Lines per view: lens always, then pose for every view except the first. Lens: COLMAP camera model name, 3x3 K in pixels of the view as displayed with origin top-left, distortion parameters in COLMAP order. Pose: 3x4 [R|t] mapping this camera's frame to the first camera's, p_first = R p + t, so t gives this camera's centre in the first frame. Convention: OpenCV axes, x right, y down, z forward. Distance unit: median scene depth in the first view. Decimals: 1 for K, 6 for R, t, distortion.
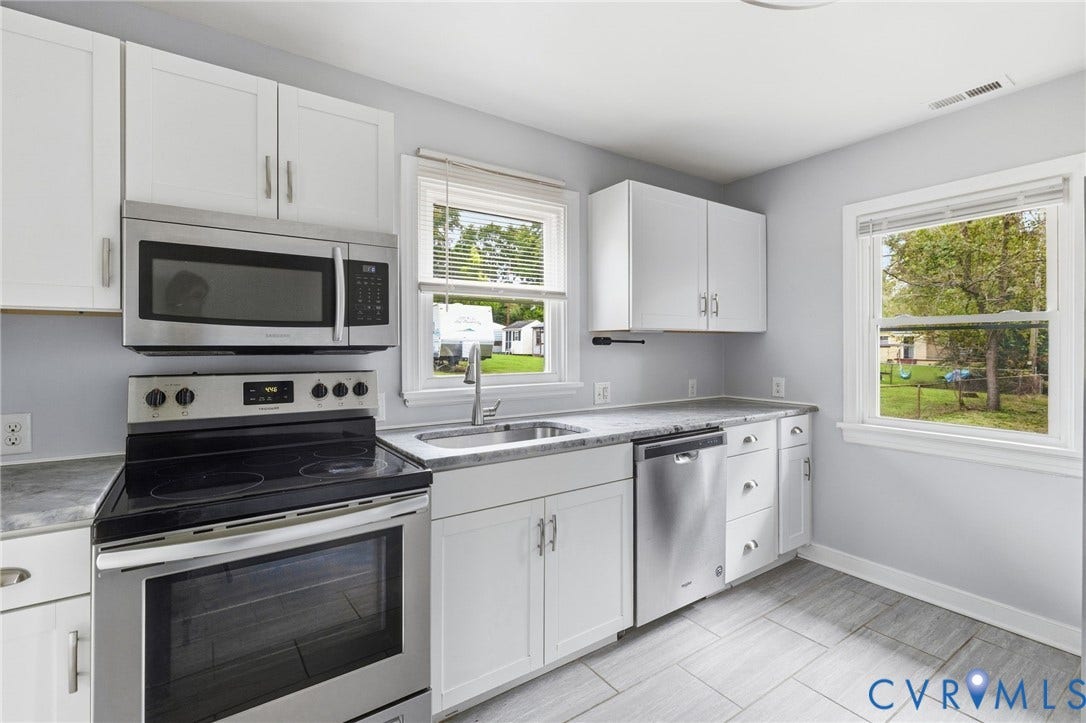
lens RADIAL K [[489.0, 0, 542.6], [0, 489.0, 341.3], [0, 0, 1]] dist [0.001483, 0.000204]
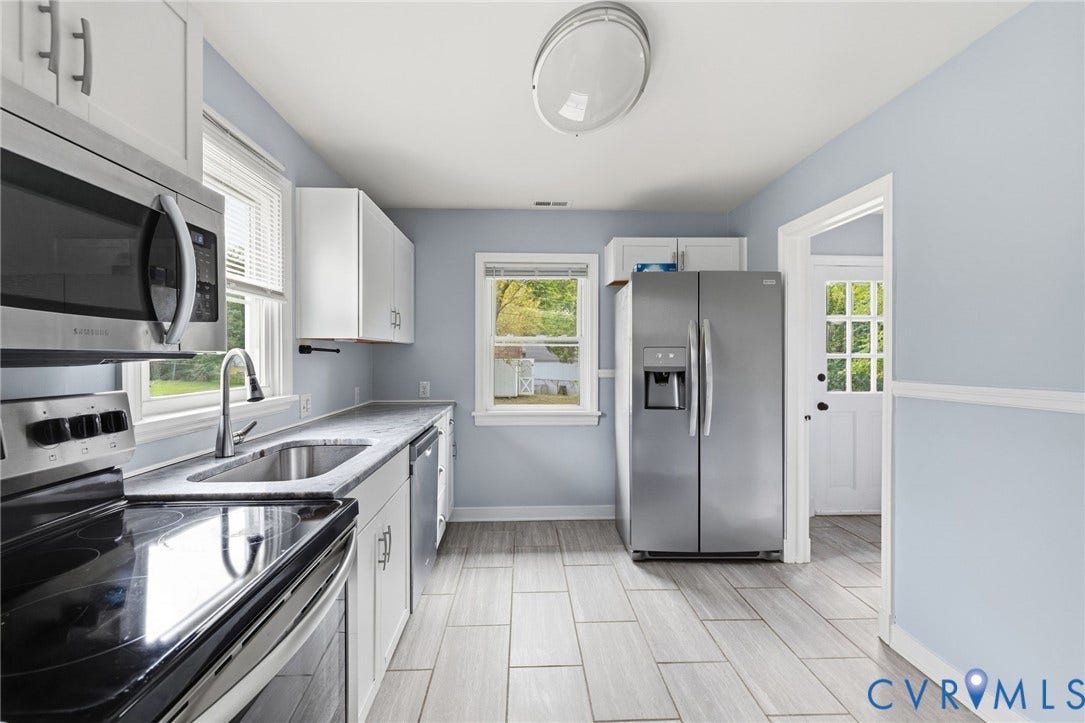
lens RADIAL K [[471.4, 0, 544.0], [0, 471.4, 352.7], [0, 0, 1]] dist [-0.000136, 0.000037]
pose [[0.520880, 0.009071, 0.853582, -0.452229], [-0.011153, 0.999931, -0.003820, 0.005030], [-0.853557, -0.007530, 0.520945, 0.172964]]
